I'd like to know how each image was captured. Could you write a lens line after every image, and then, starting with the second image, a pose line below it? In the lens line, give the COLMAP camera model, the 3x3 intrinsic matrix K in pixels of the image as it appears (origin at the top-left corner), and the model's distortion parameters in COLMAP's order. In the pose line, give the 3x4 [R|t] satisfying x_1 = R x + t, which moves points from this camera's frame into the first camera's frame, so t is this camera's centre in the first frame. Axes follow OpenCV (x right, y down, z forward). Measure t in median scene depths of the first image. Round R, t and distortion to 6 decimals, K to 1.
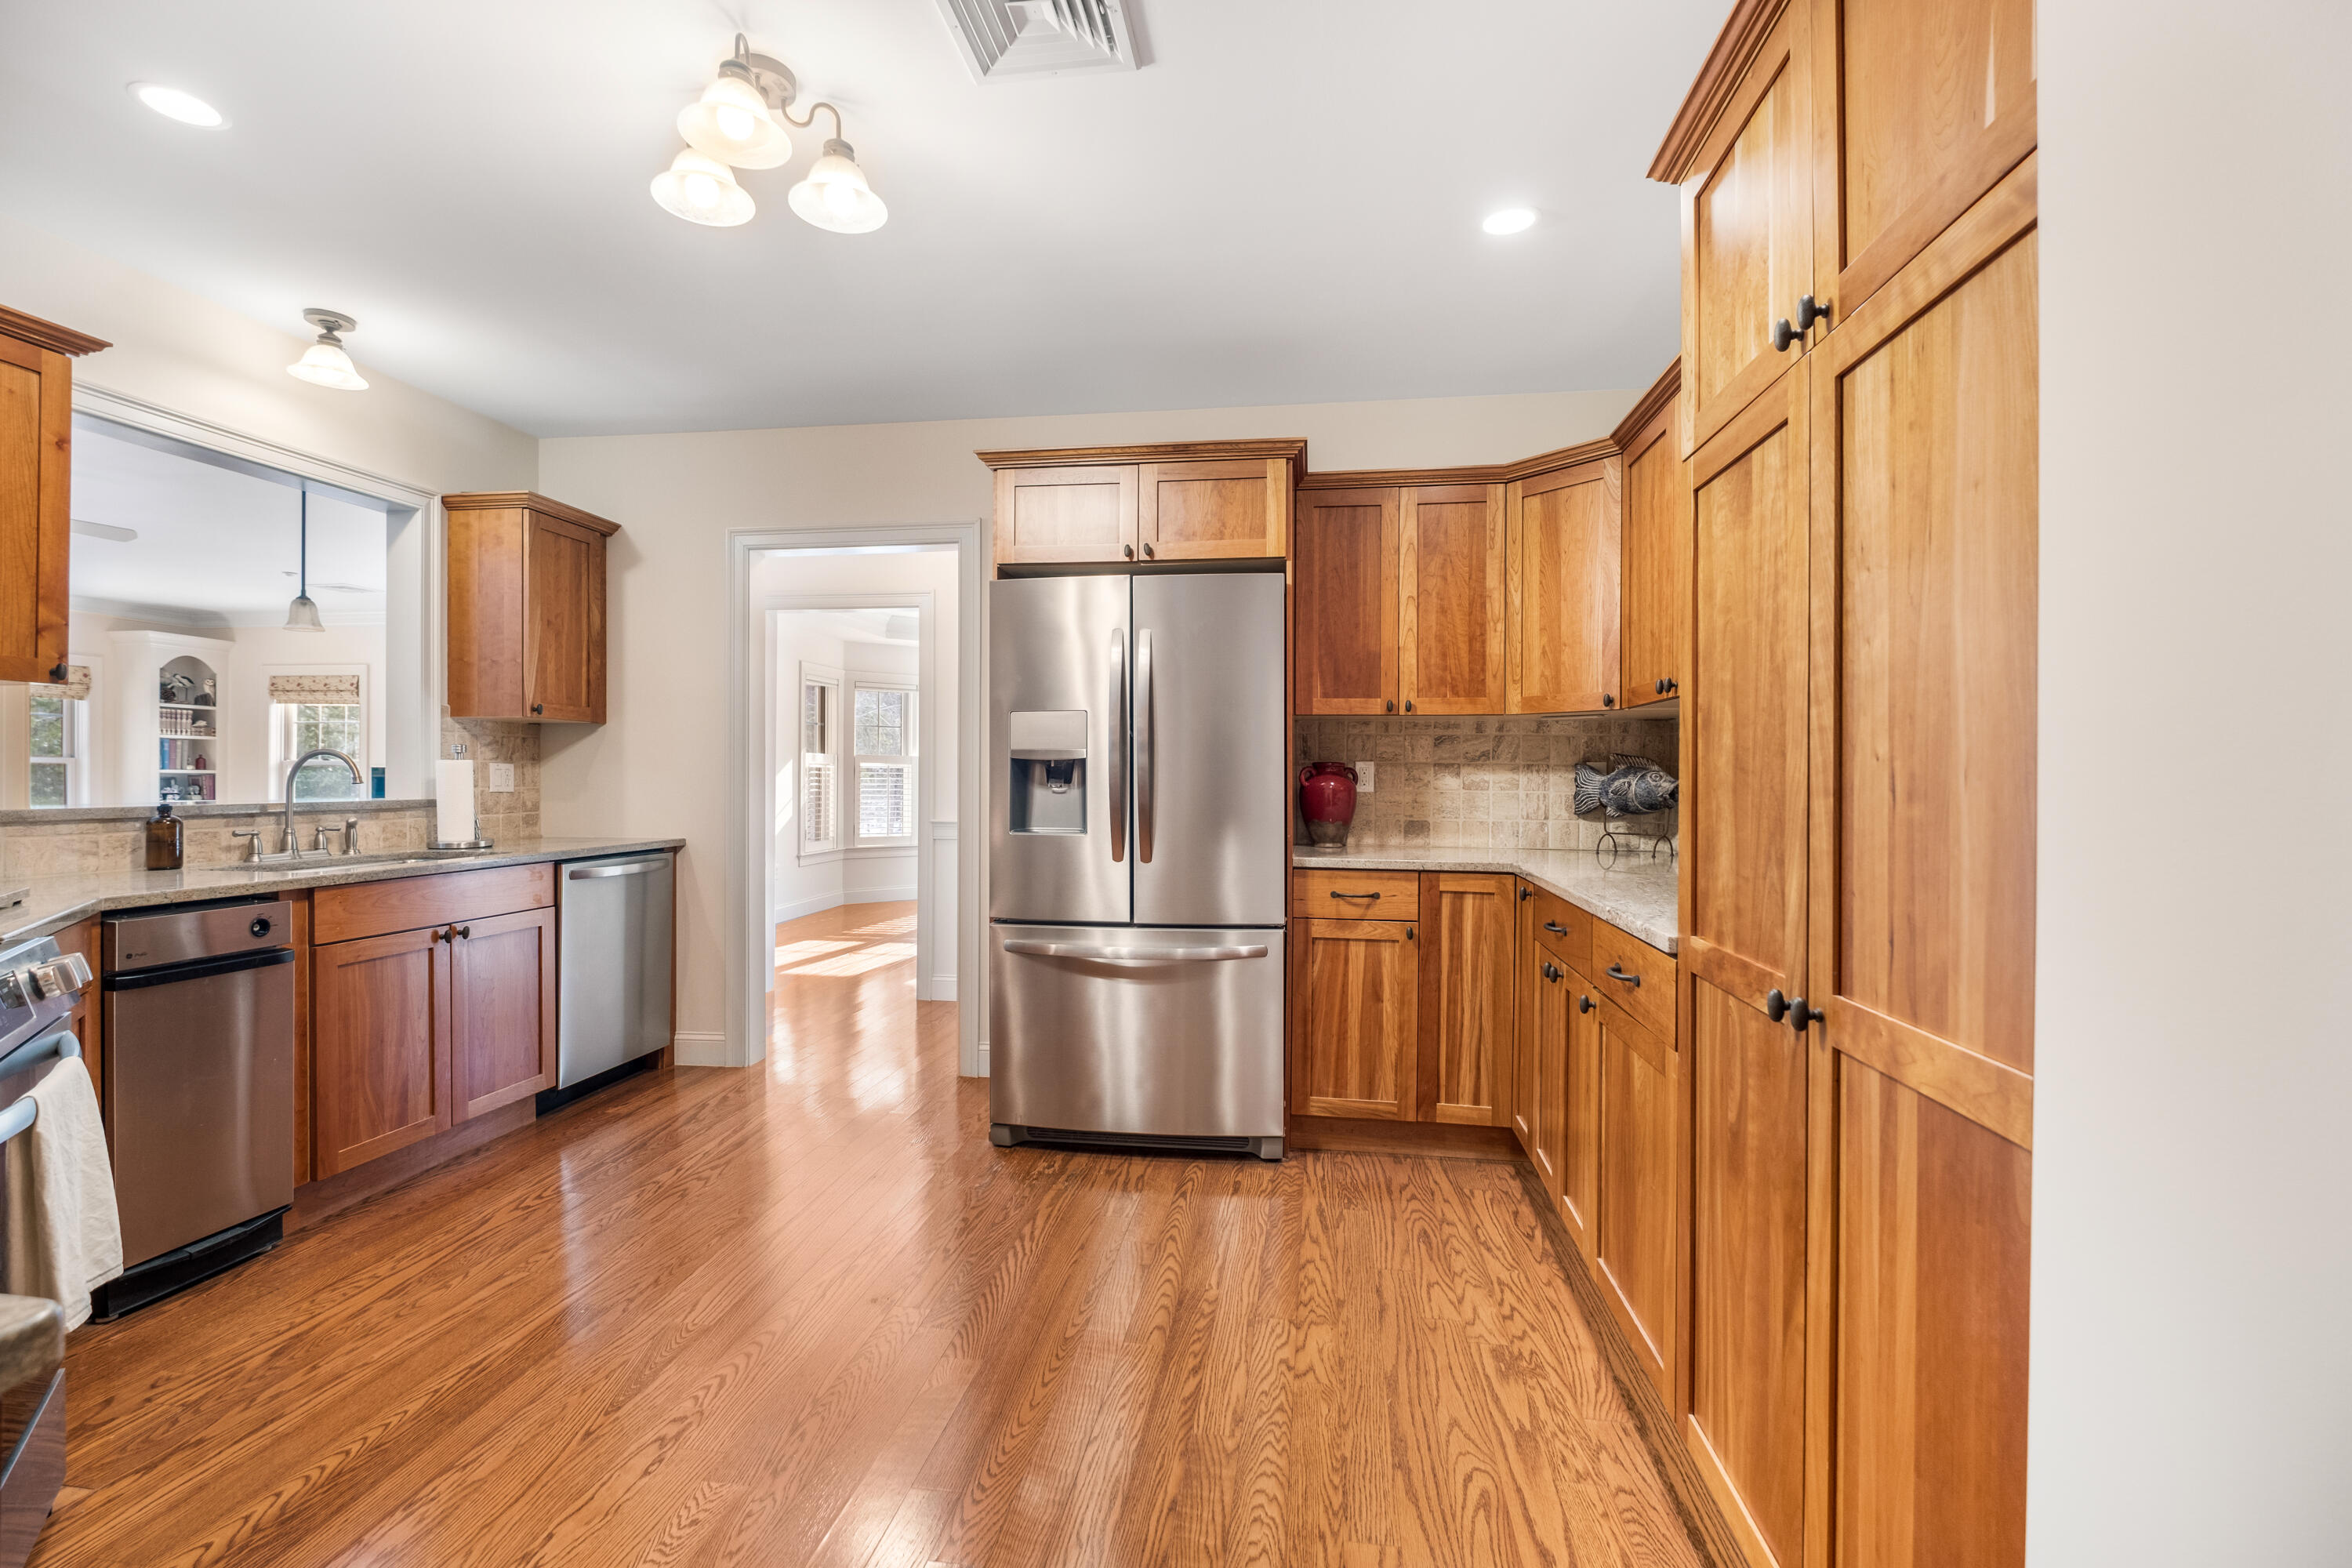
lens RADIAL K [[1039.1, 0, 1193.3], [0, 1039.1, 776.5], [0, 0, 1]] dist [-0.002584, -0.002955]
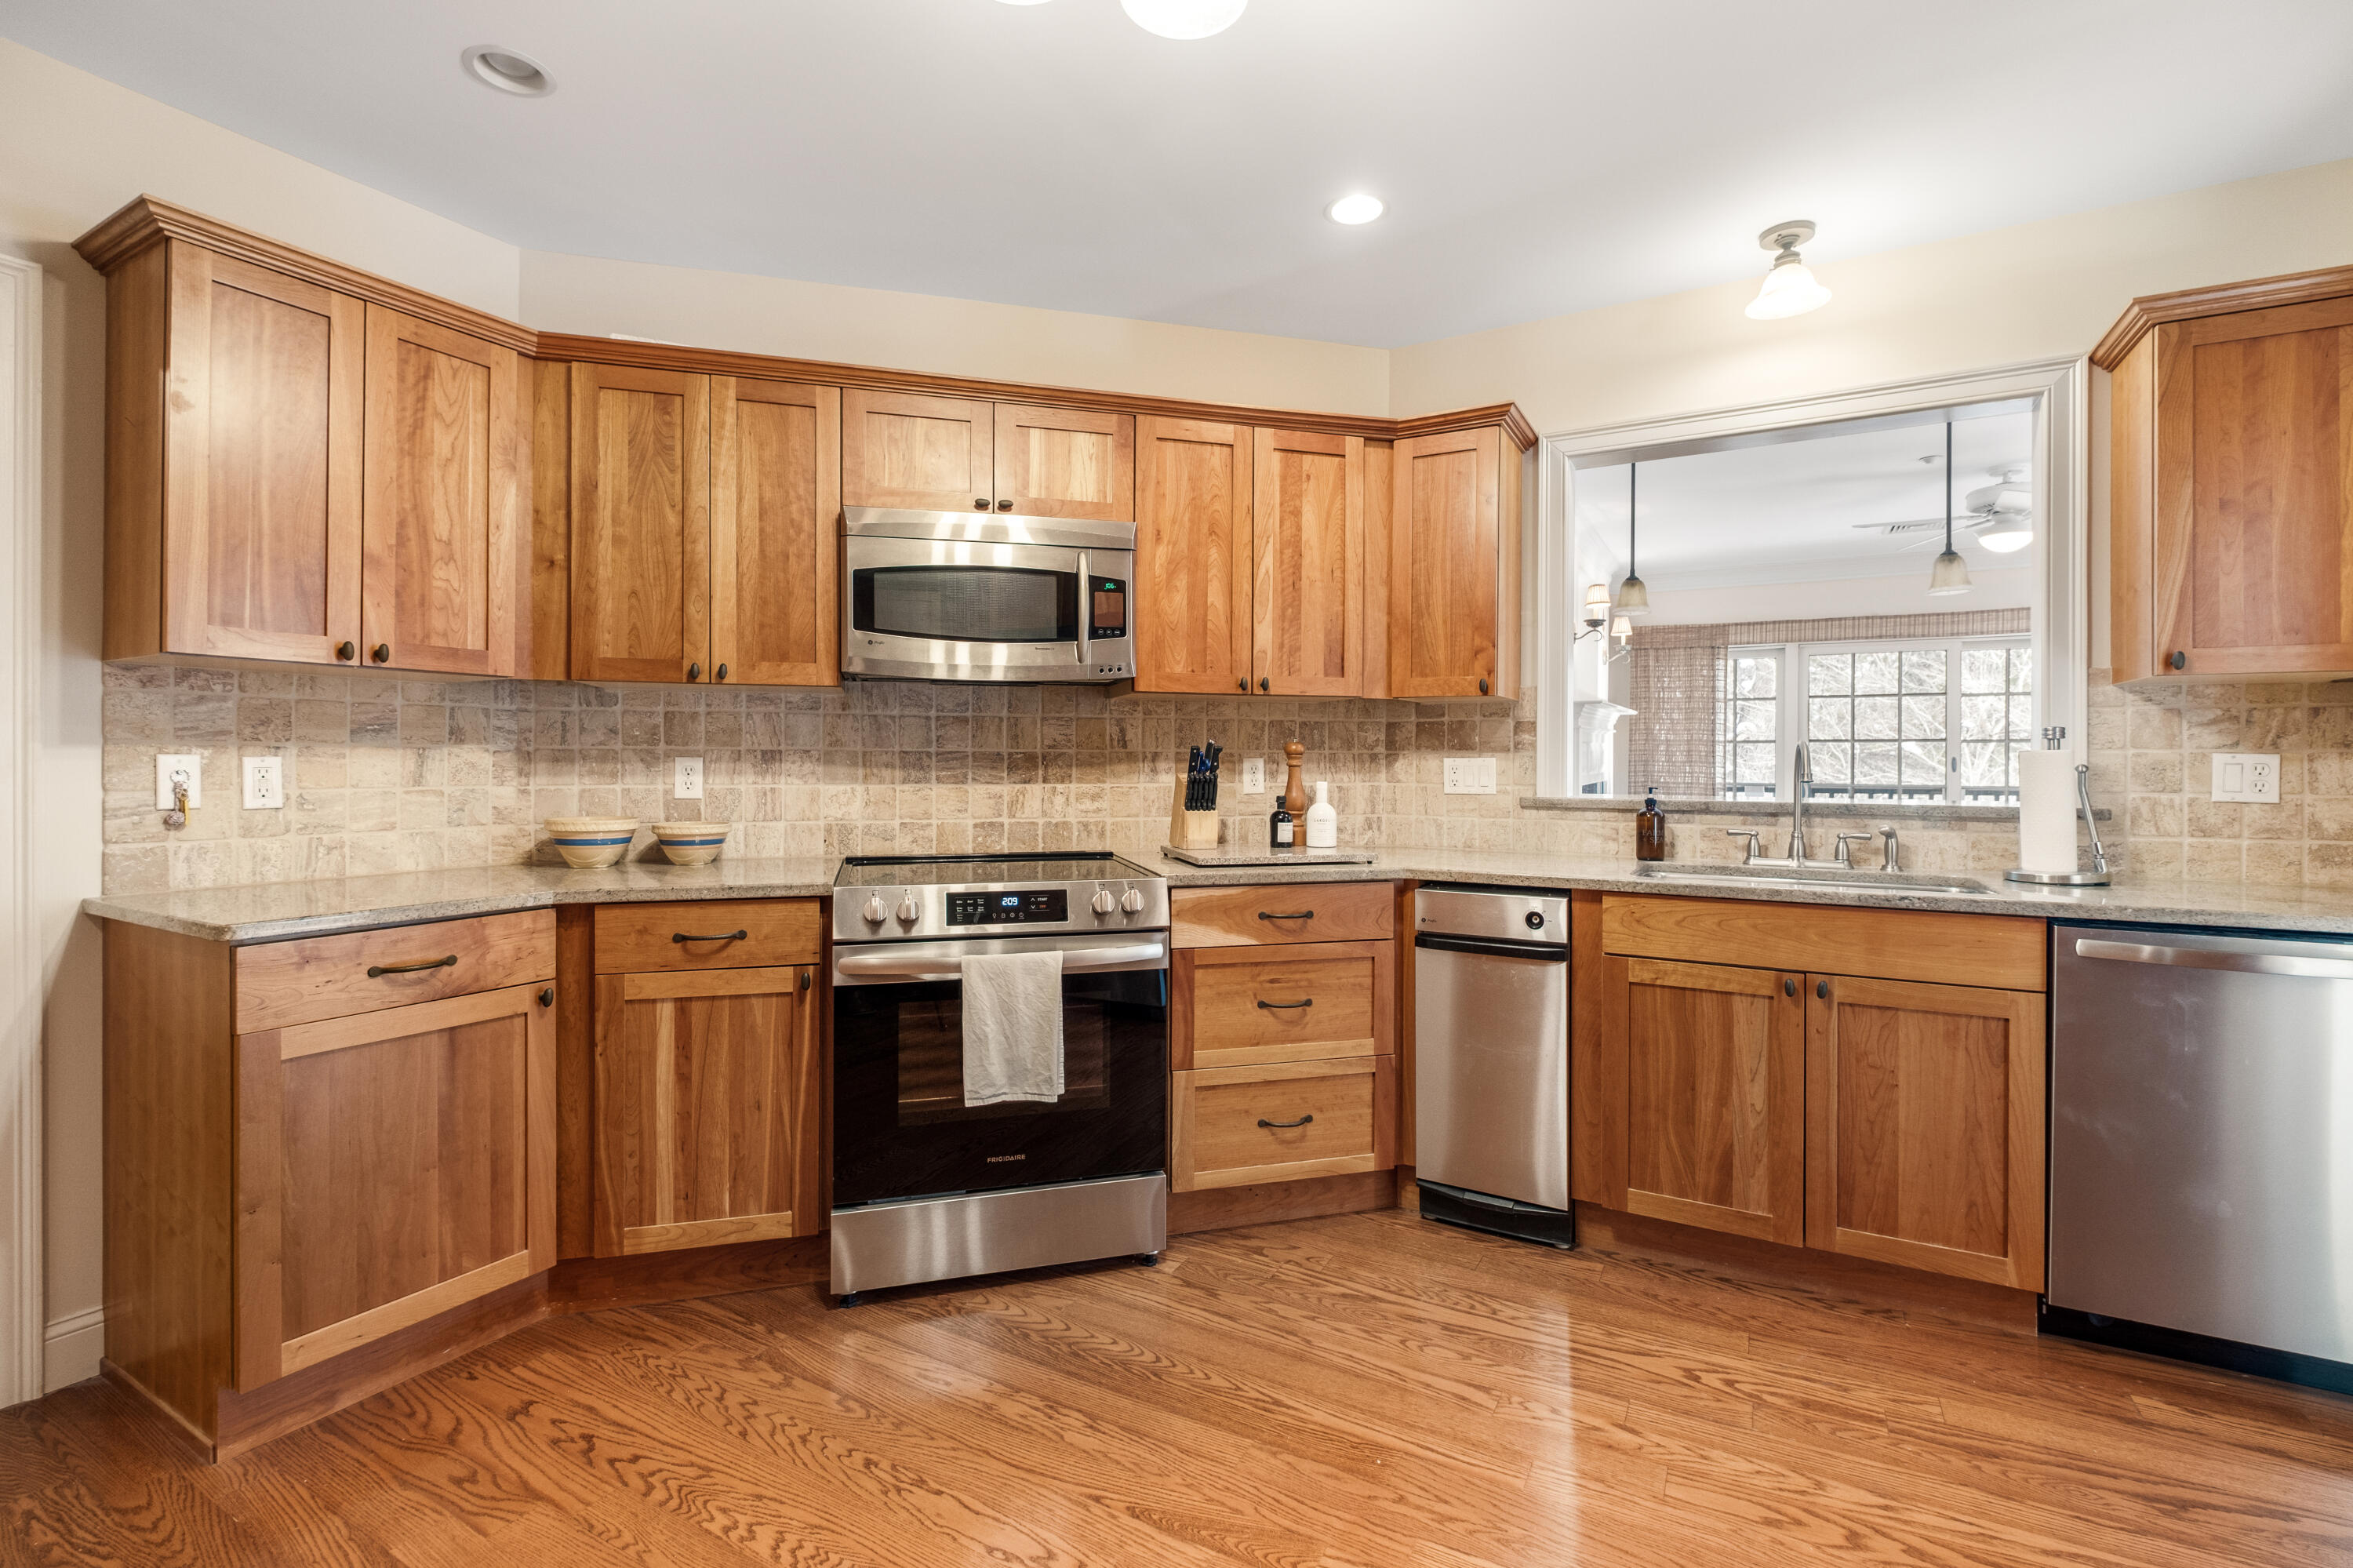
lens RADIAL K [[1039.6, 0, 1169.8], [0, 1039.6, 762.4], [0, 0, 1]] dist [-0.002584, -0.002955]
pose [[-0.380915, 0.001332, -0.924609, 0.164678], [-0.004432, 0.999985, 0.003266, -0.010549], [0.924599, 0.005342, -0.380904, 0.985606]]
